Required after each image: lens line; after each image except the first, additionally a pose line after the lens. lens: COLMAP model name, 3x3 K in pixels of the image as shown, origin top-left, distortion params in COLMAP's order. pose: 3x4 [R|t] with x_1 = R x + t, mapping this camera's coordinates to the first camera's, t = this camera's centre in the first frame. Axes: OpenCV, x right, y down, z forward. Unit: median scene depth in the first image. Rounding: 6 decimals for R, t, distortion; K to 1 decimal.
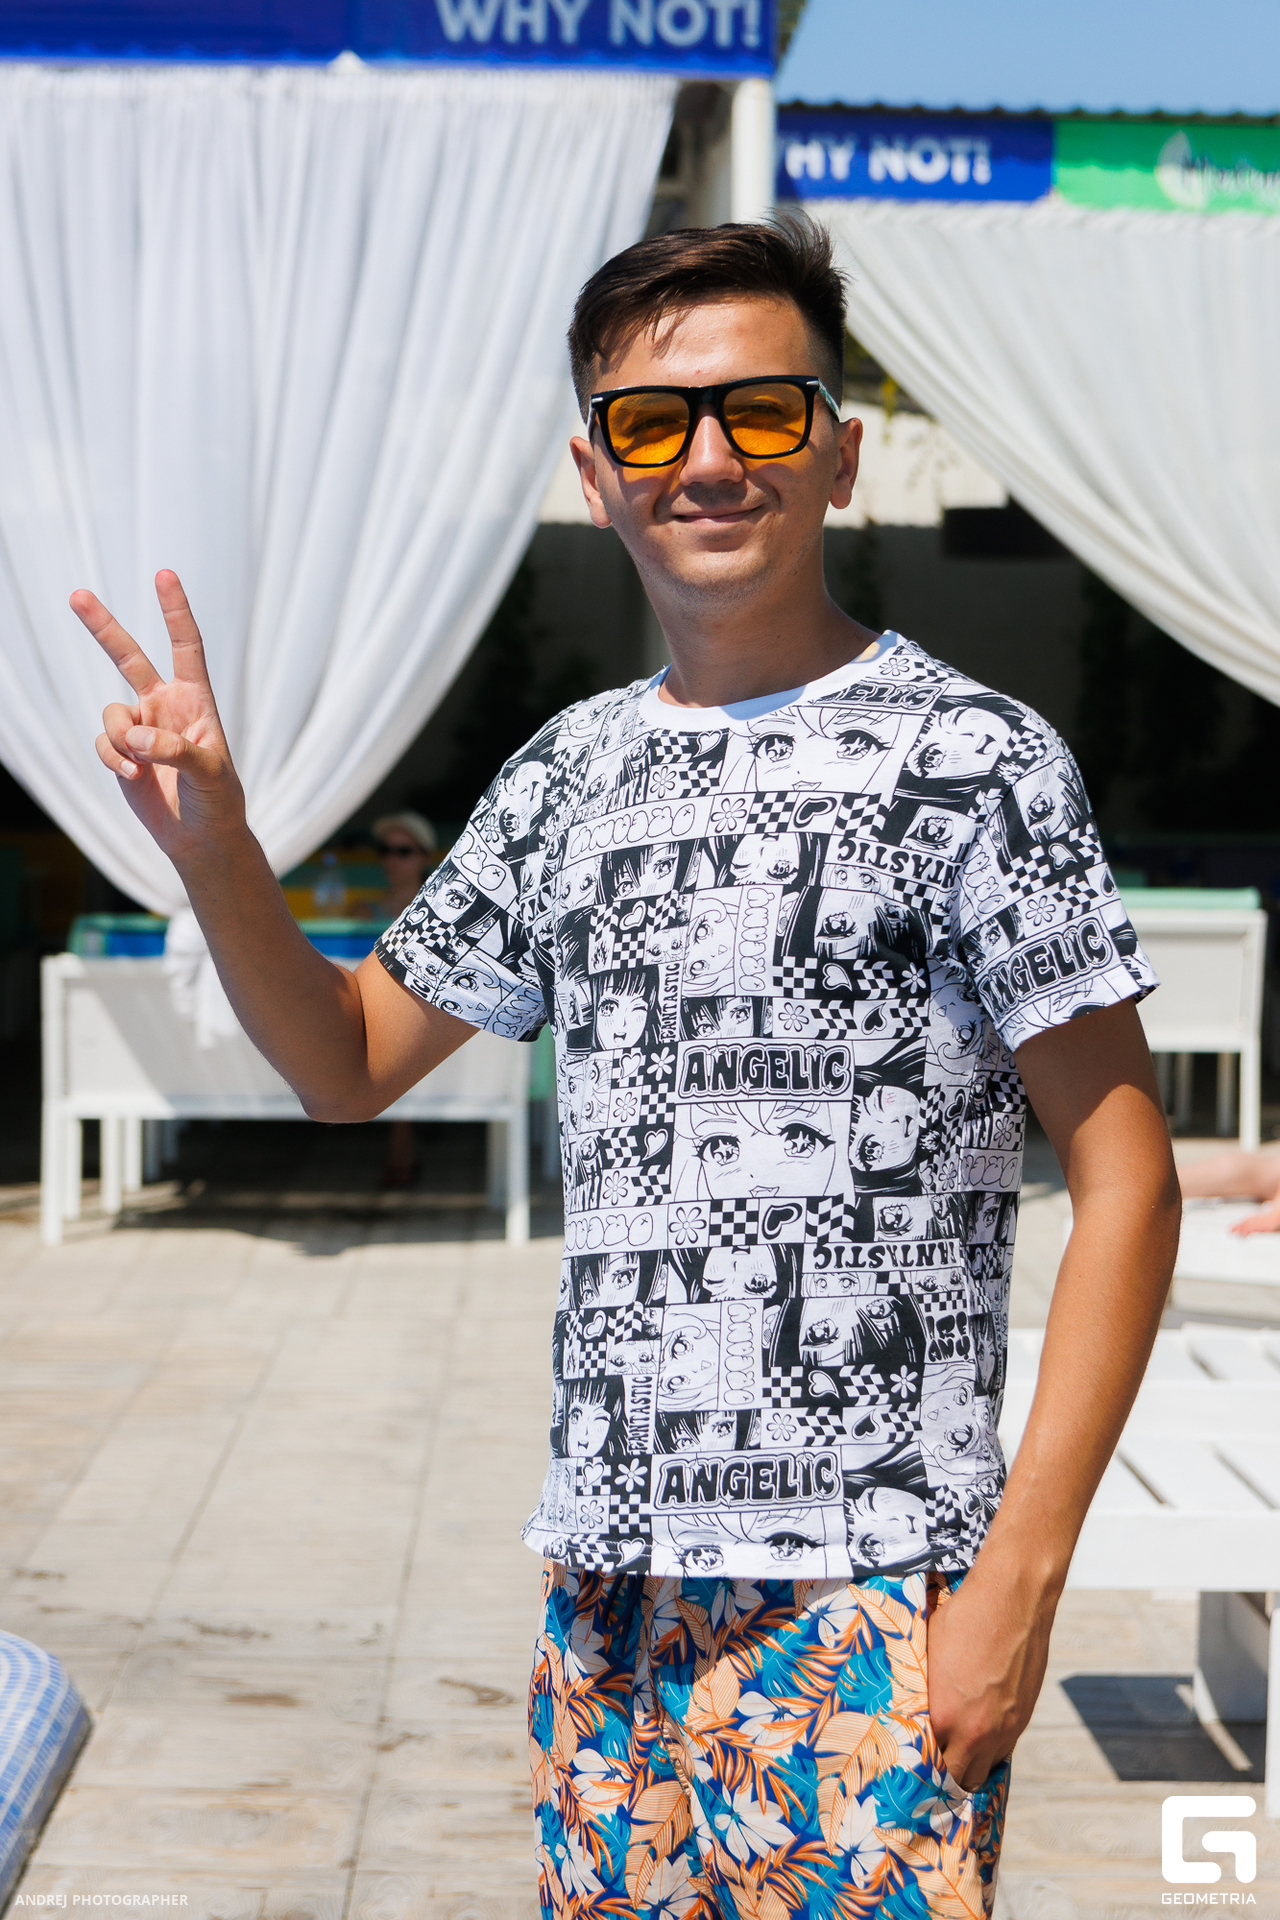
lens RADIAL K [[4609.9, 0, 640.0], [0, 4609.9, 960.0], [0, 0, 1]] dist [-0.021045, -0.010975]
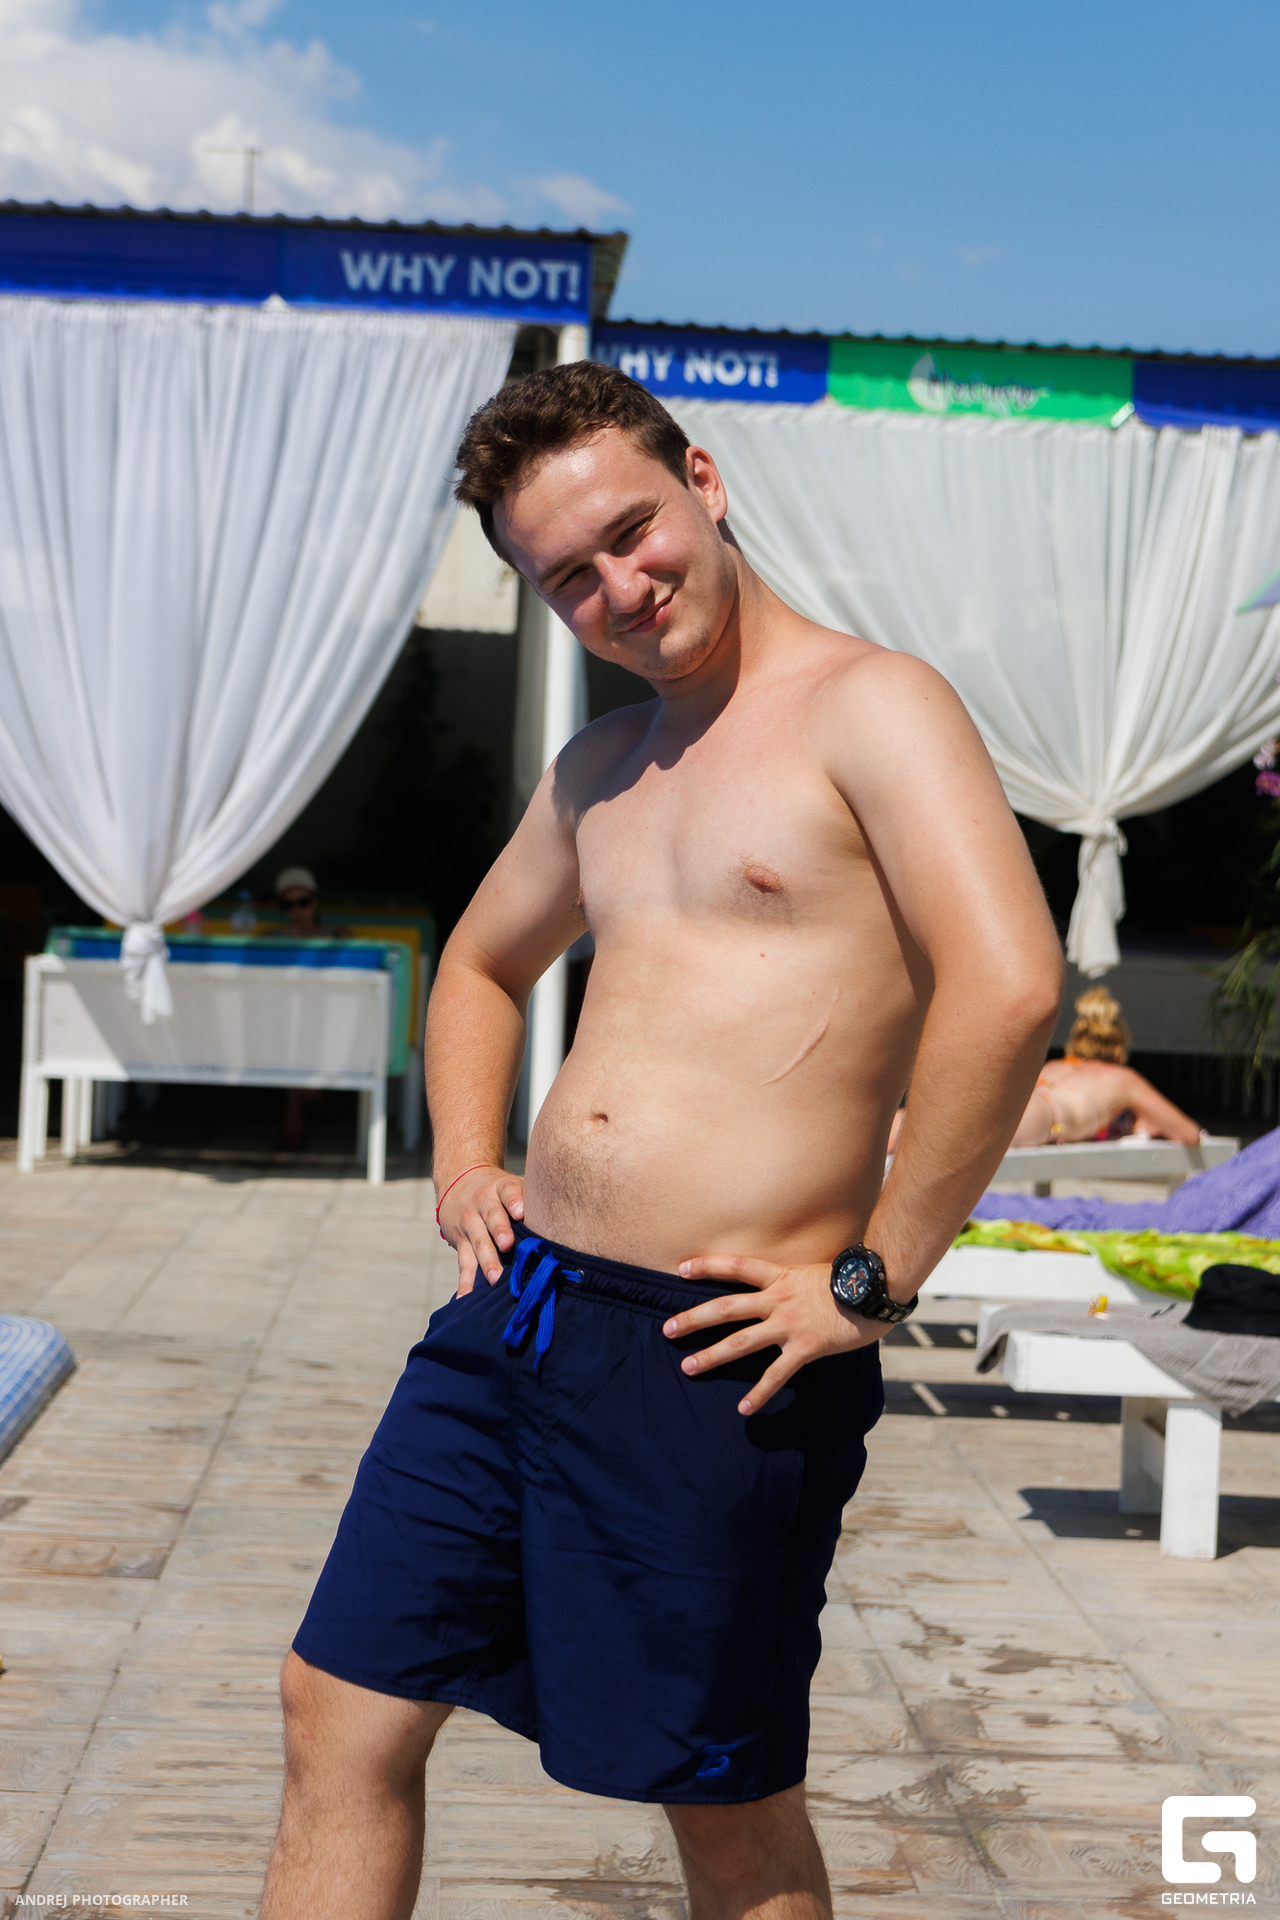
lens RADIAL K [[4297.8, 0, 640.0], [0, 4297.8, 960.0], [0, 0, 1]] dist [0.030028, 0.173361]
pose [[0.999245, 0.031390, 0.022880, 0.019733], [-0.030978, 0.999355, -0.018169, 0.017595], [-0.023436, 0.017446, 0.999573, -0.250713]]
